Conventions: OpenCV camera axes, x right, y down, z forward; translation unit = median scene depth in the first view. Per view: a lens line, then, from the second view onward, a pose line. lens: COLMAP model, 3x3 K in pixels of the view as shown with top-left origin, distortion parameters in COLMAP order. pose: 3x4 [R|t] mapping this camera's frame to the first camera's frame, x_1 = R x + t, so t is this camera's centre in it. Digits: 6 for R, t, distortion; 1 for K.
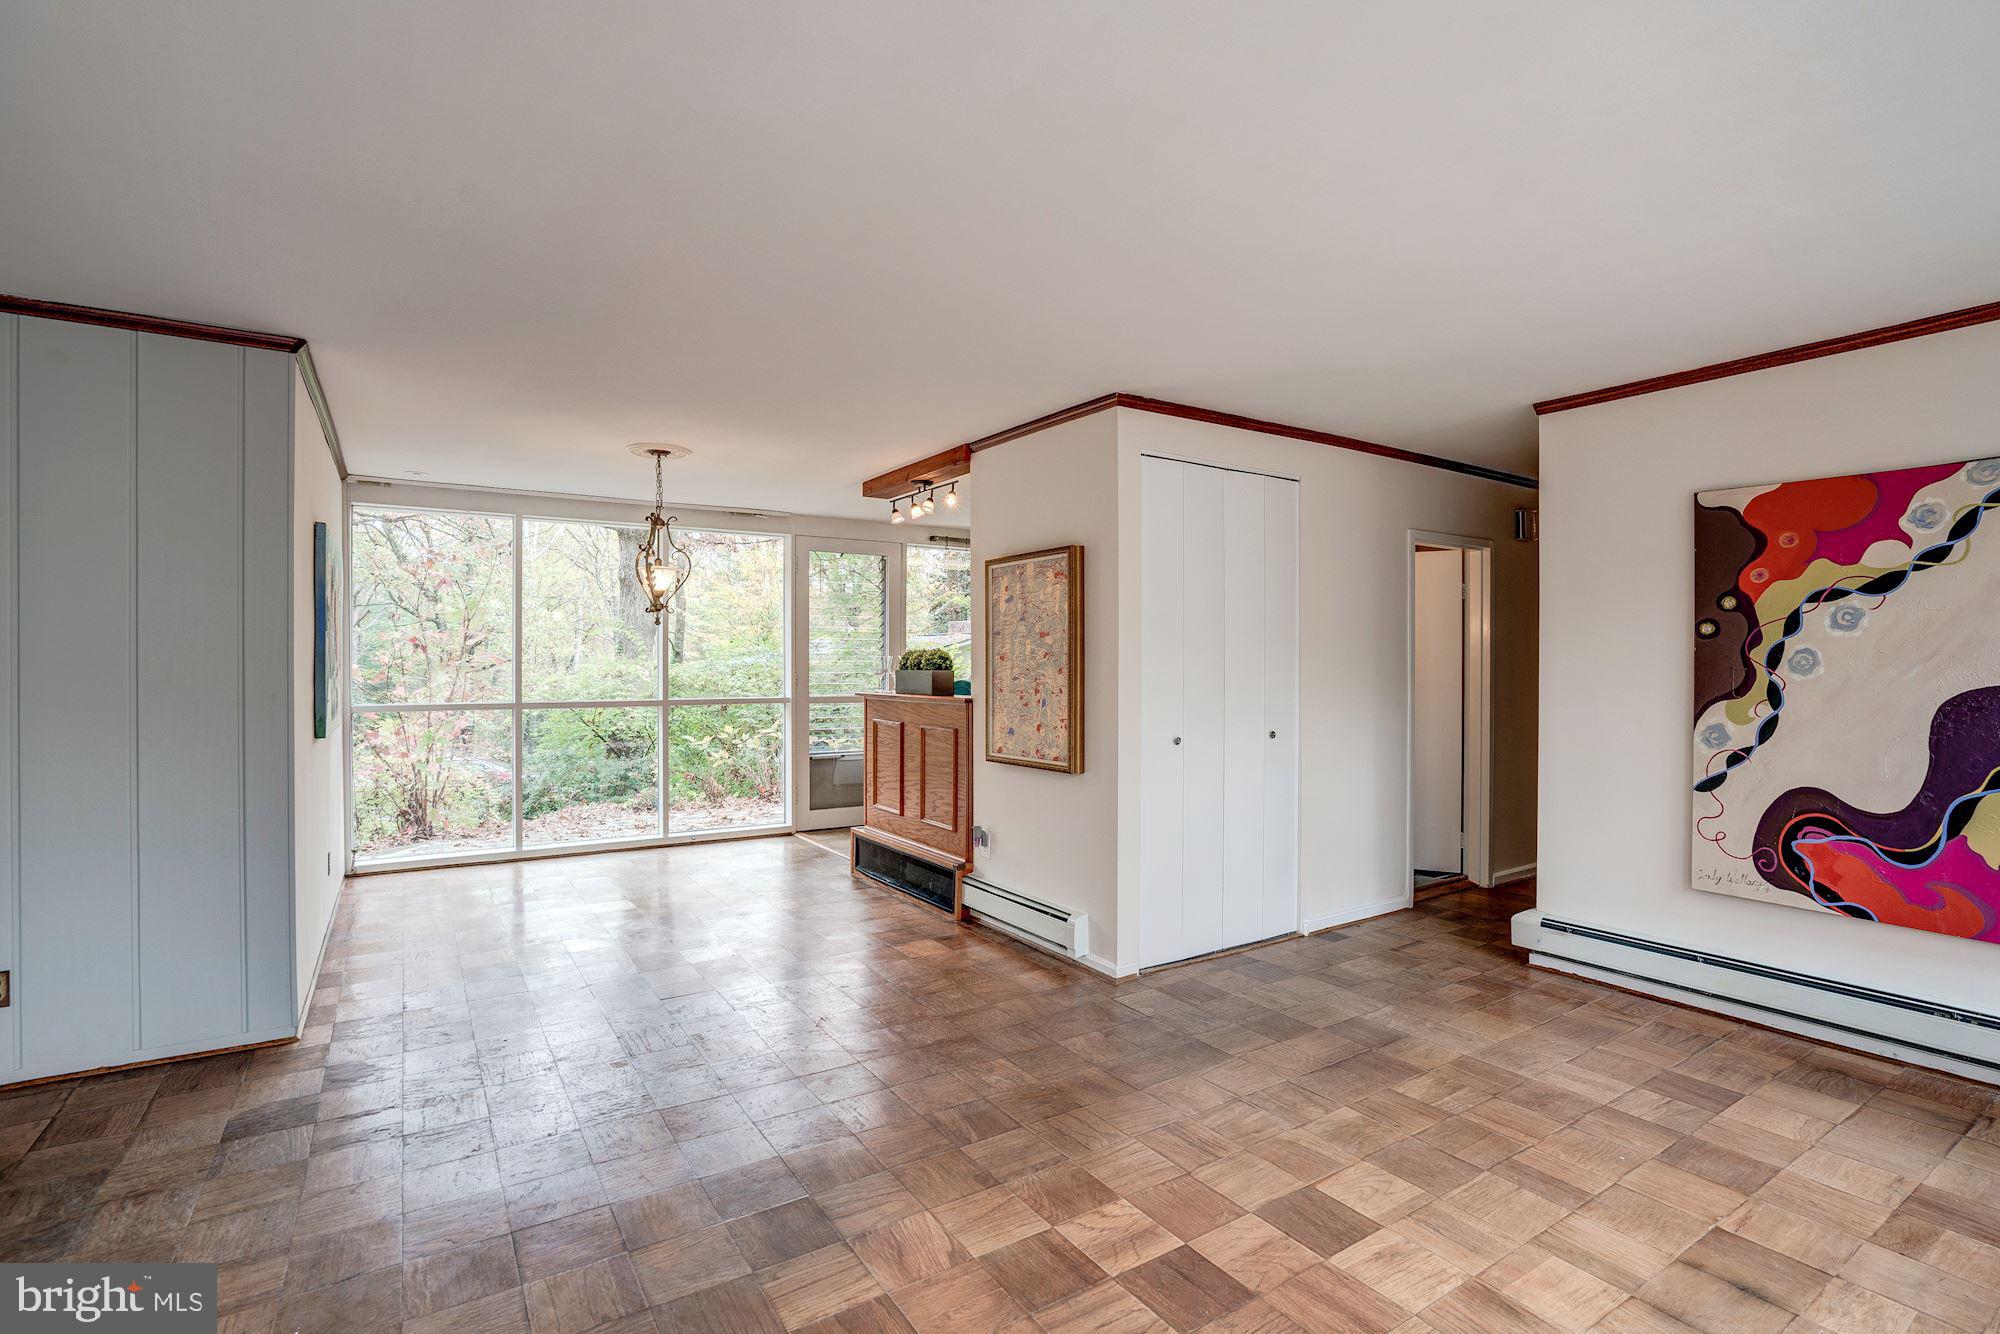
lens RADIAL K [[939.1, 0, 1000.0], [0, 939.1, 667.0], [0, 0, 1]] dist [-0.042632, 0.019529]
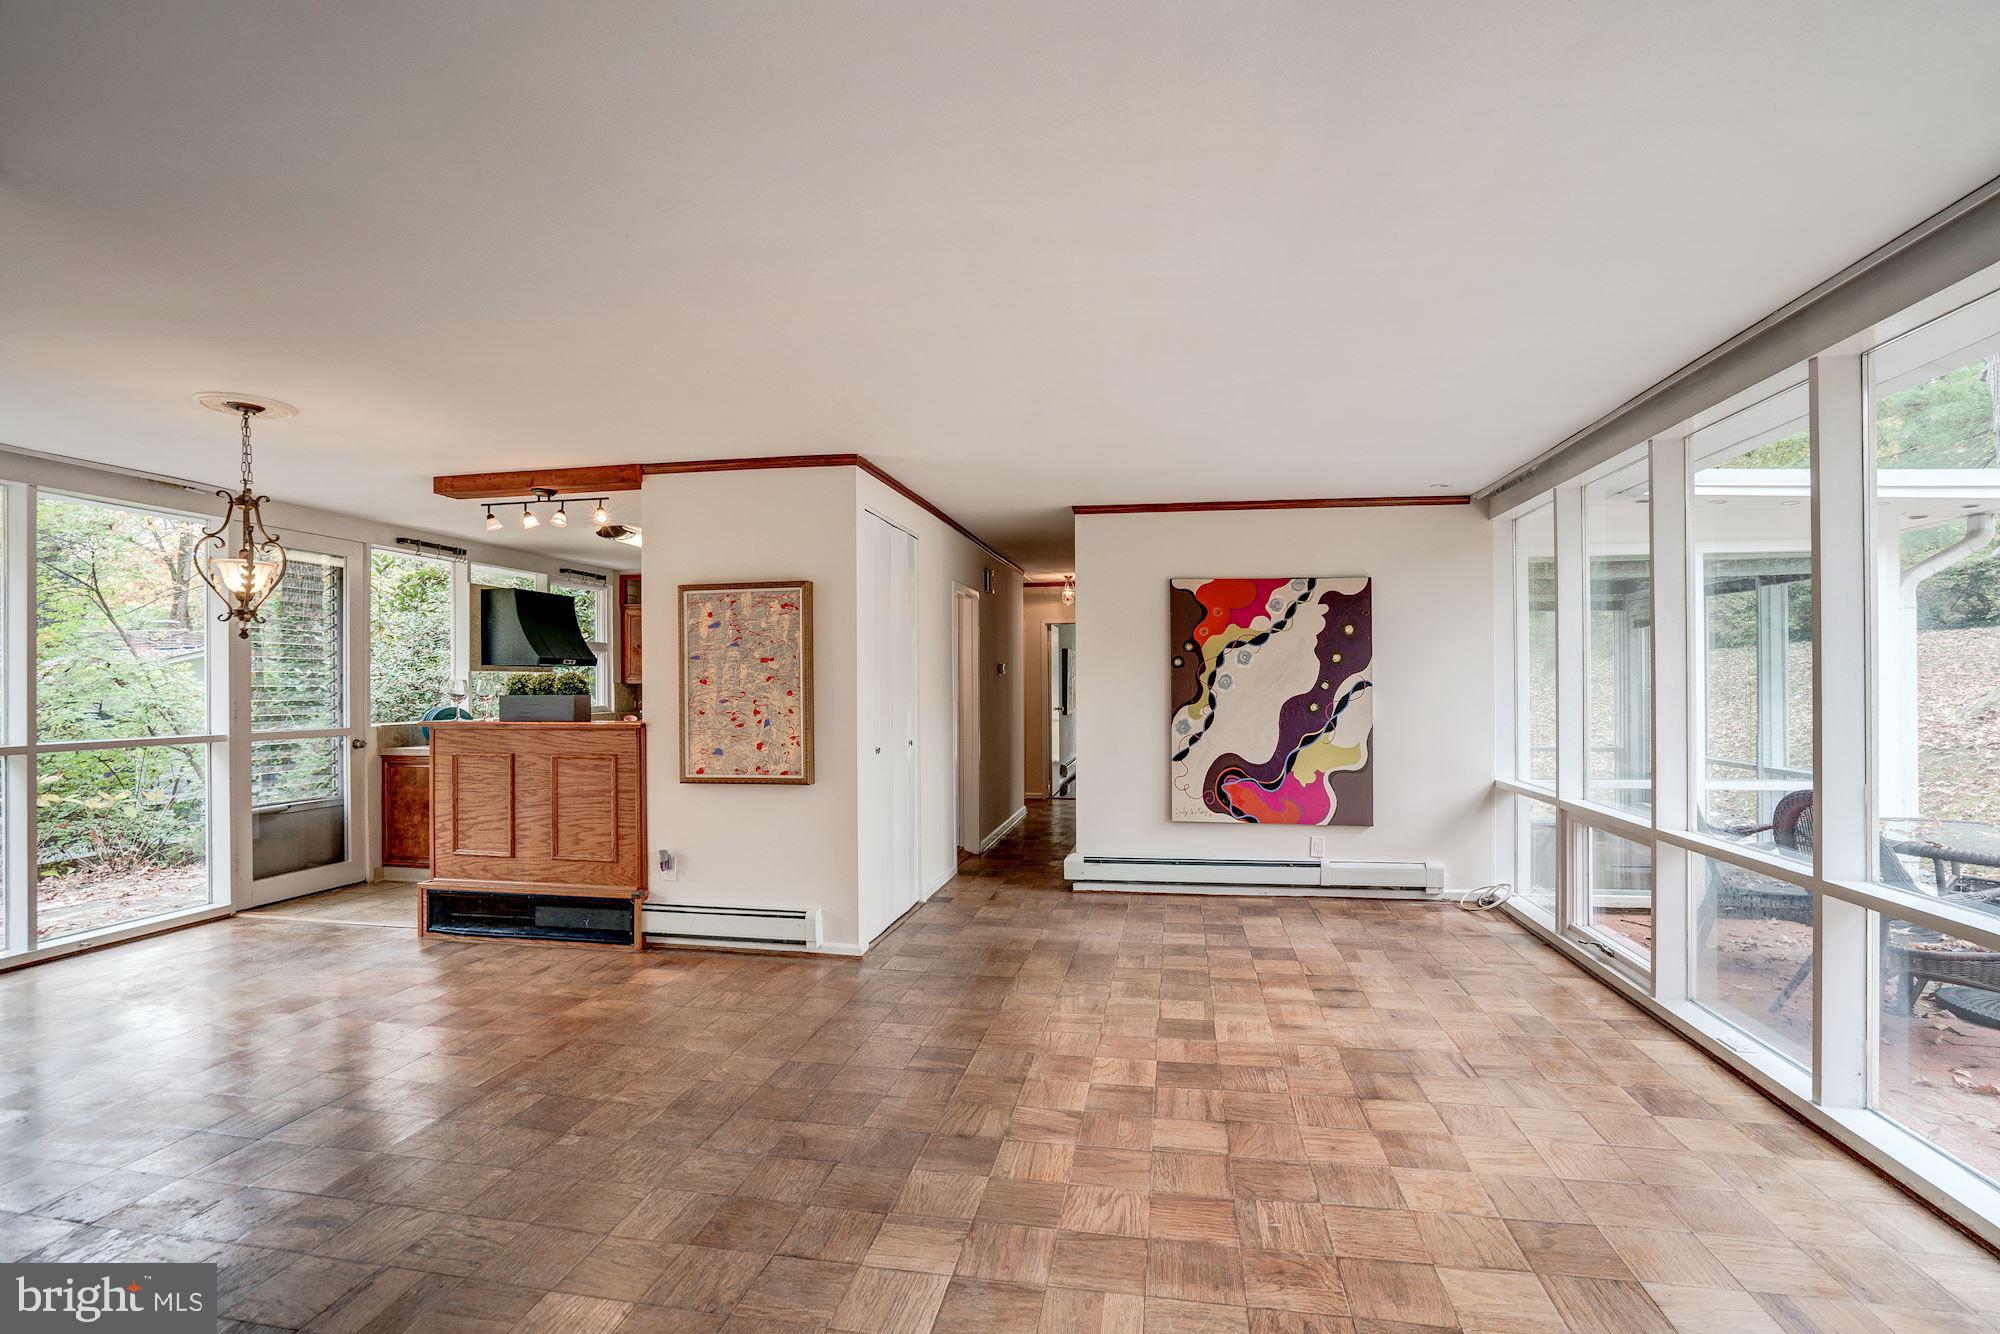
lens RADIAL K [[954.1, 0, 1004.5], [0, 954.1, 676.7], [0, 0, 1]] dist [-0.075956, 0.050888]
pose [[0.683352, -0.000942, 0.730089, -0.699931], [0.008528, 0.999941, -0.006692, -0.006681], [-0.730039, 0.010800, 0.683320, 0.063973]]
